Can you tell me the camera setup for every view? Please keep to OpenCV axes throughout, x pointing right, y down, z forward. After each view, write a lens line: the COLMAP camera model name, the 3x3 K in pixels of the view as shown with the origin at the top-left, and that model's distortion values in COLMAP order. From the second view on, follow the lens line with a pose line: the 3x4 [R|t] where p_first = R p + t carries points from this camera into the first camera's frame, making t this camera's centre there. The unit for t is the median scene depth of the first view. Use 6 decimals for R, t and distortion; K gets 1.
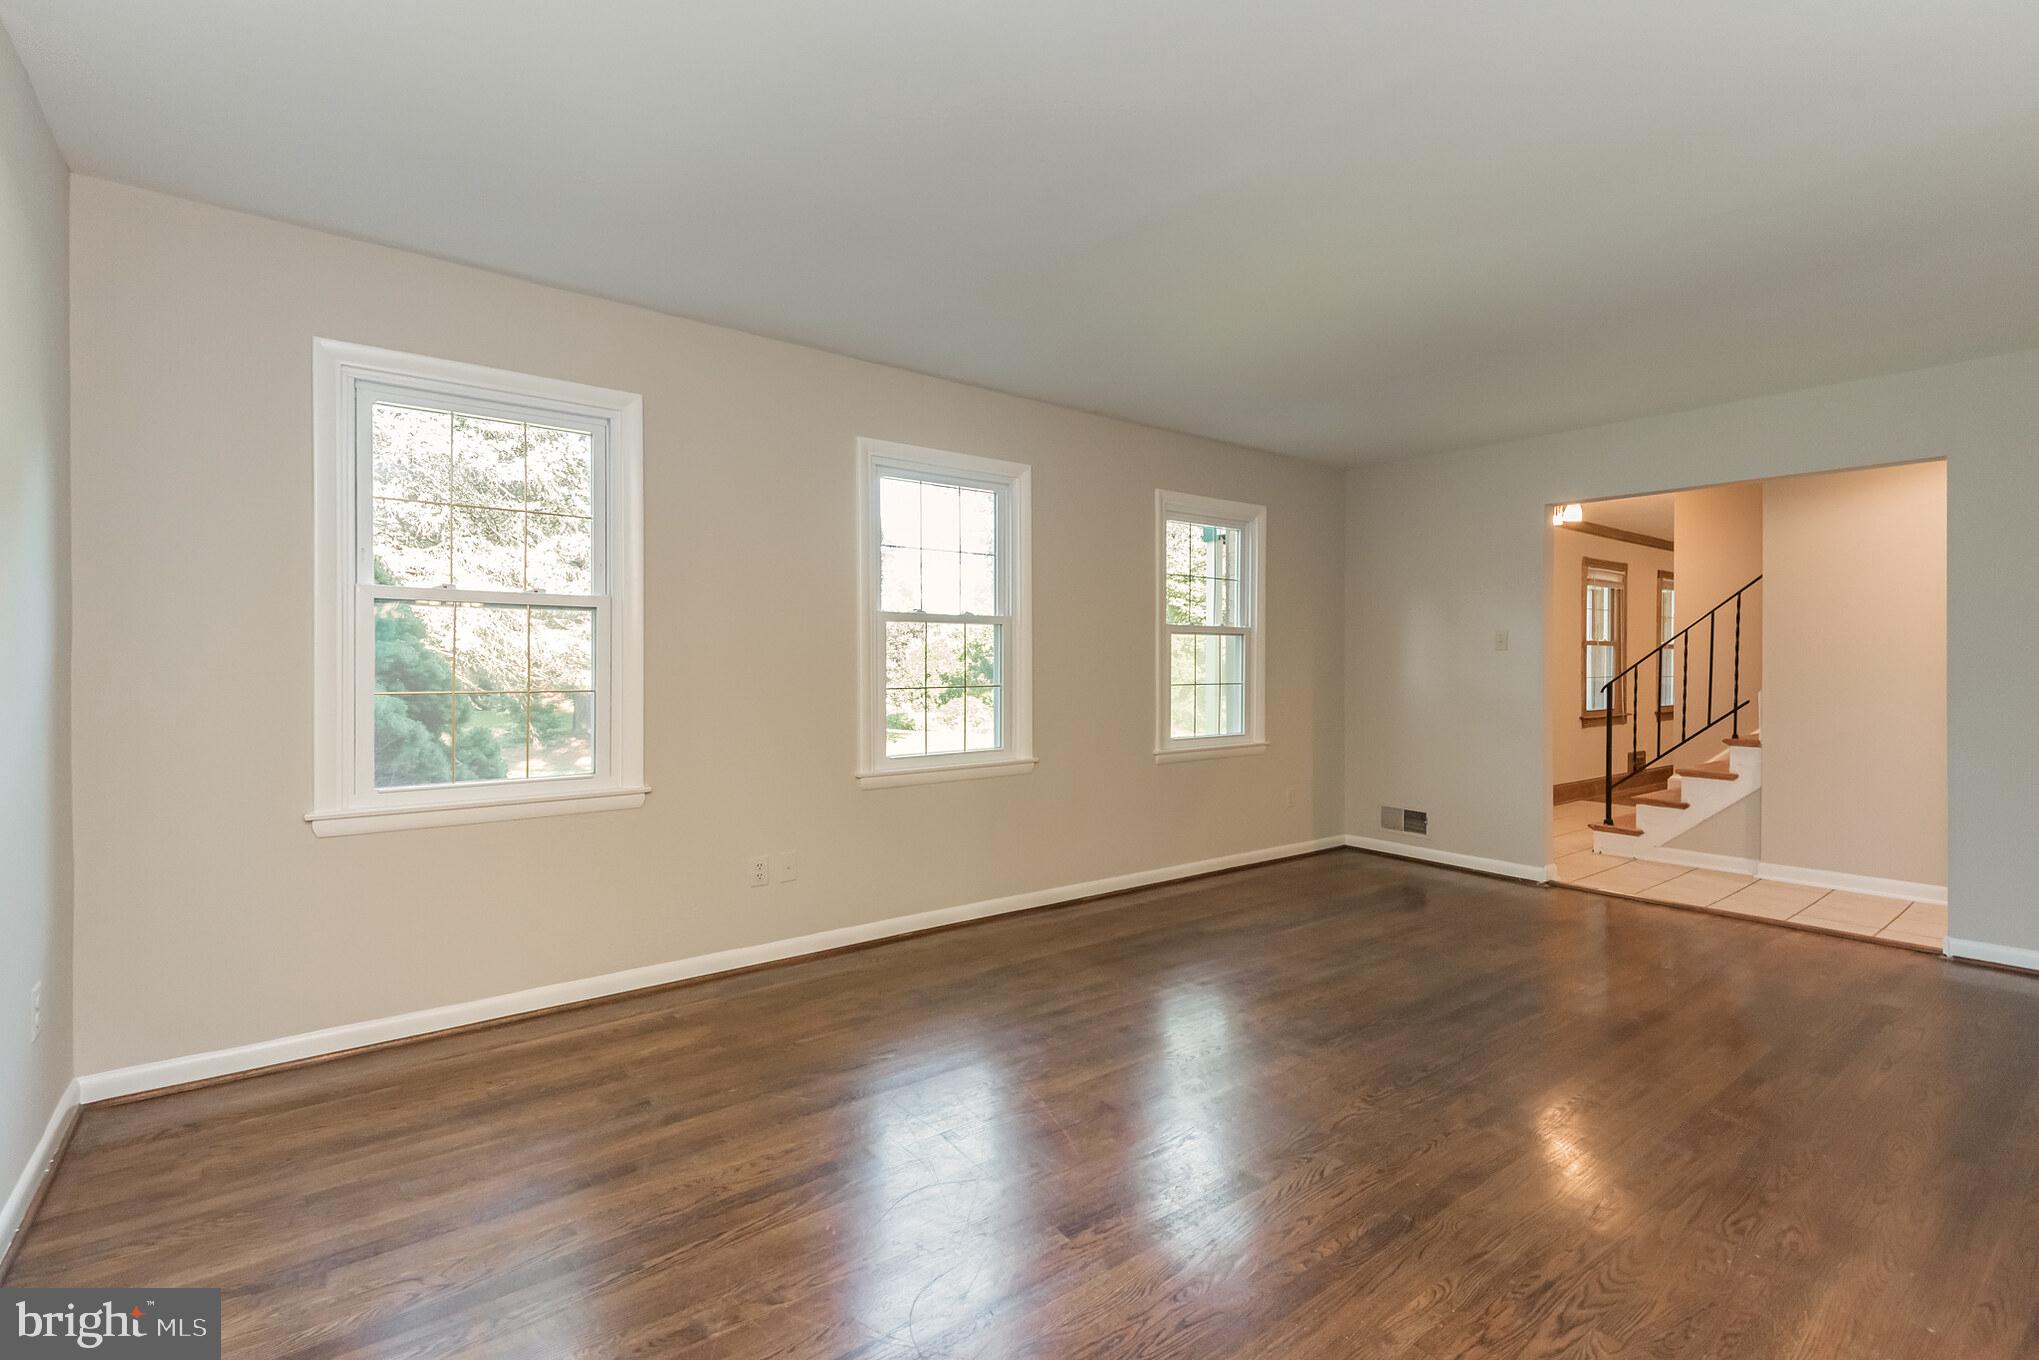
lens RADIAL K [[899.6, 0, 1014.4], [0, 899.6, 663.3], [0, 0, 1]] dist [0.024548, 0.000116]
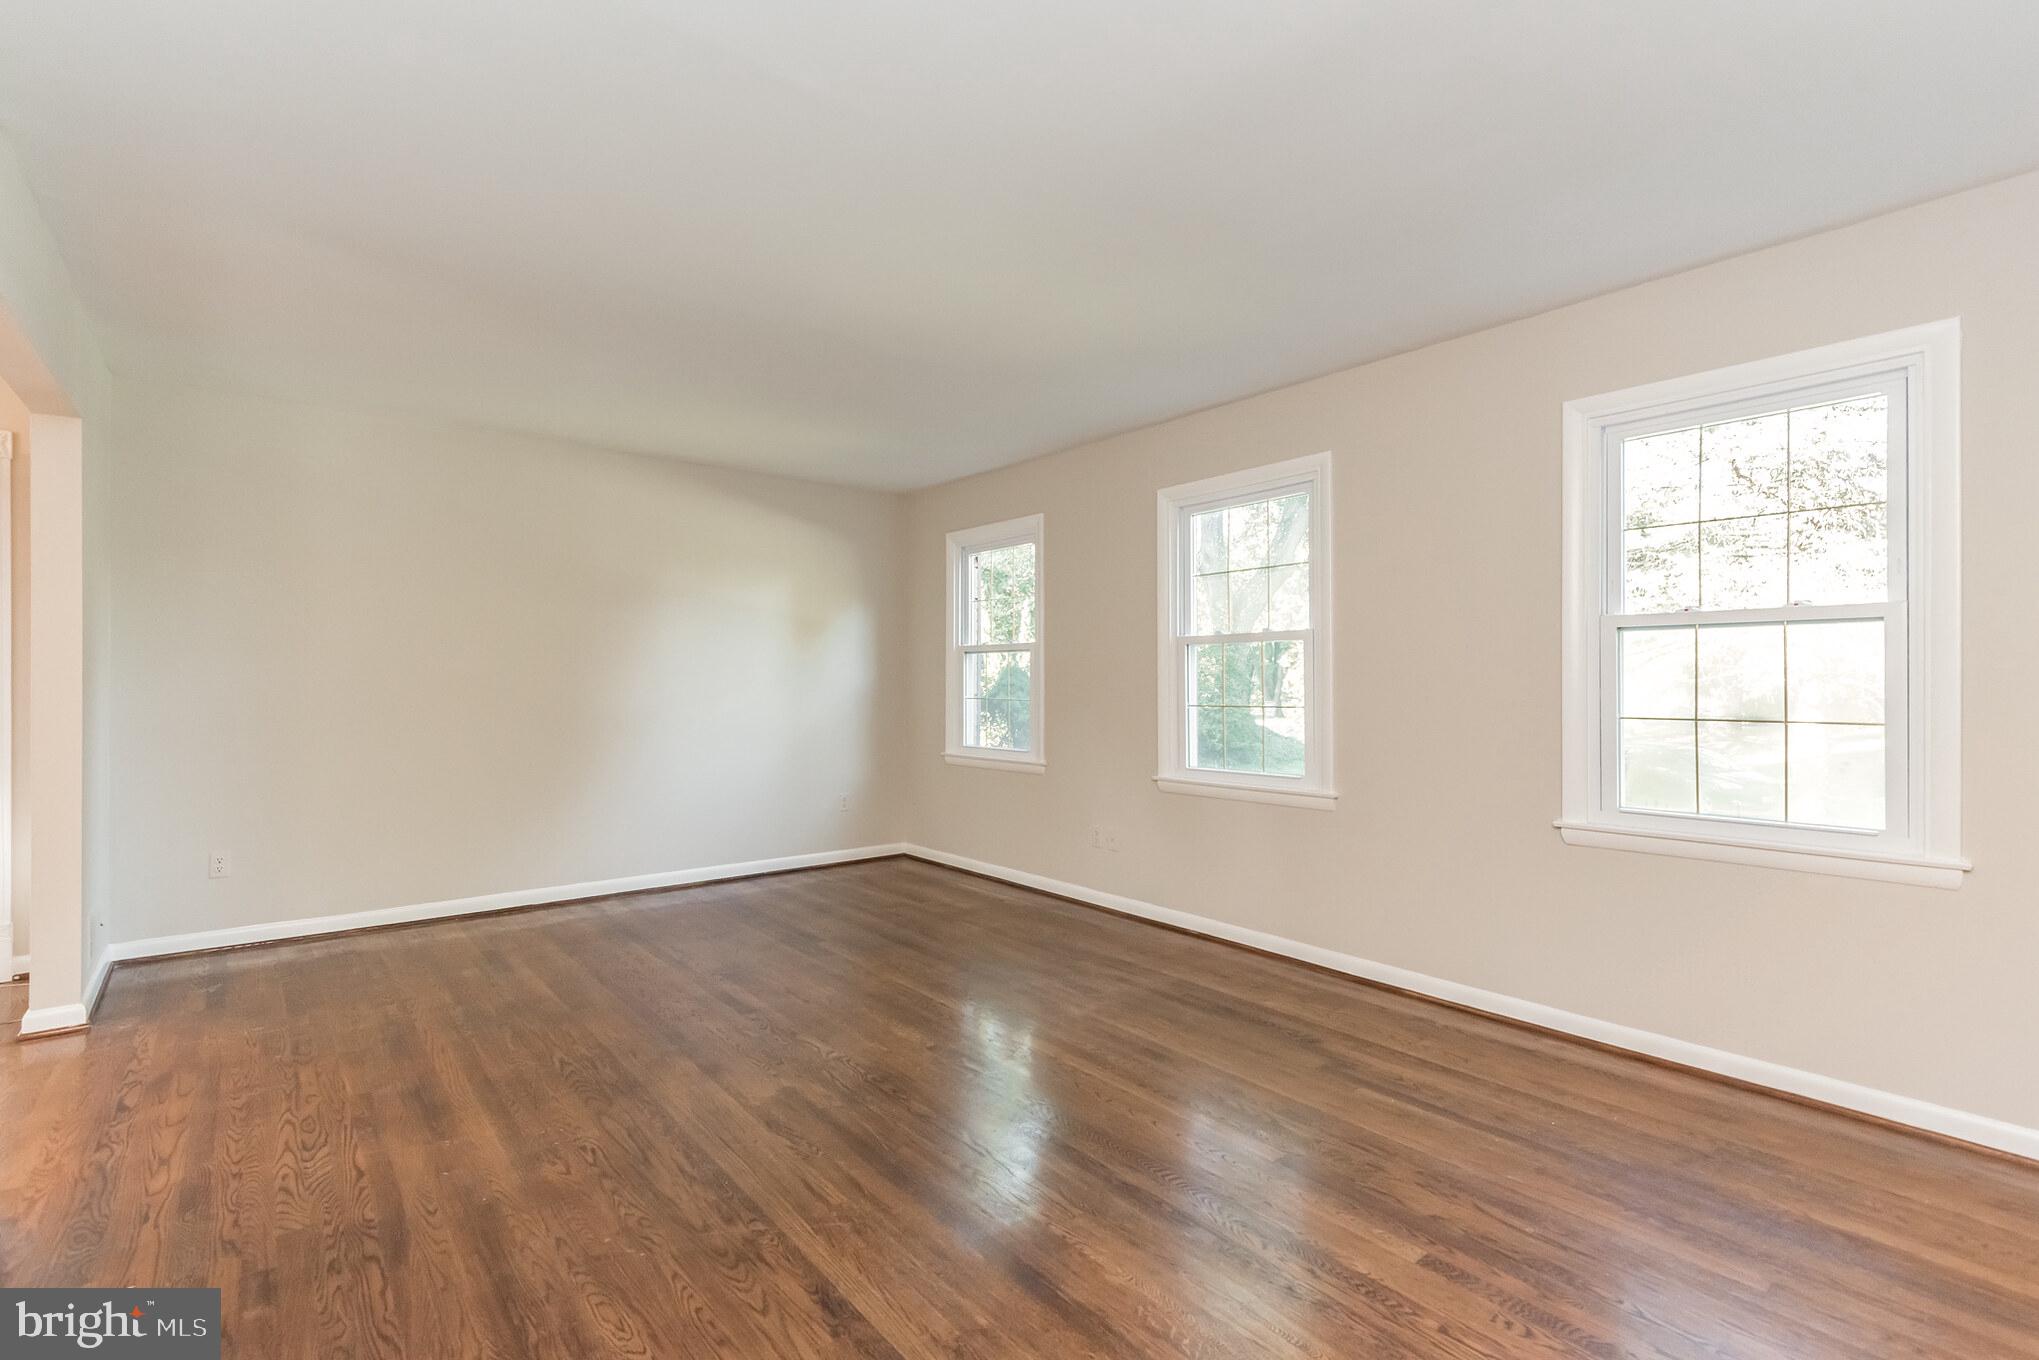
lens RADIAL K [[929.3, 0, 1014.9], [0, 929.3, 678.4], [0, 0, 1]] dist [0.024822, -0.000688]
pose [[0.032968, -0.011360, -0.999392, 0.956586], [-0.004383, 0.999924, -0.011511, 0.008253], [0.999447, 0.004760, 0.032916, 0.713474]]
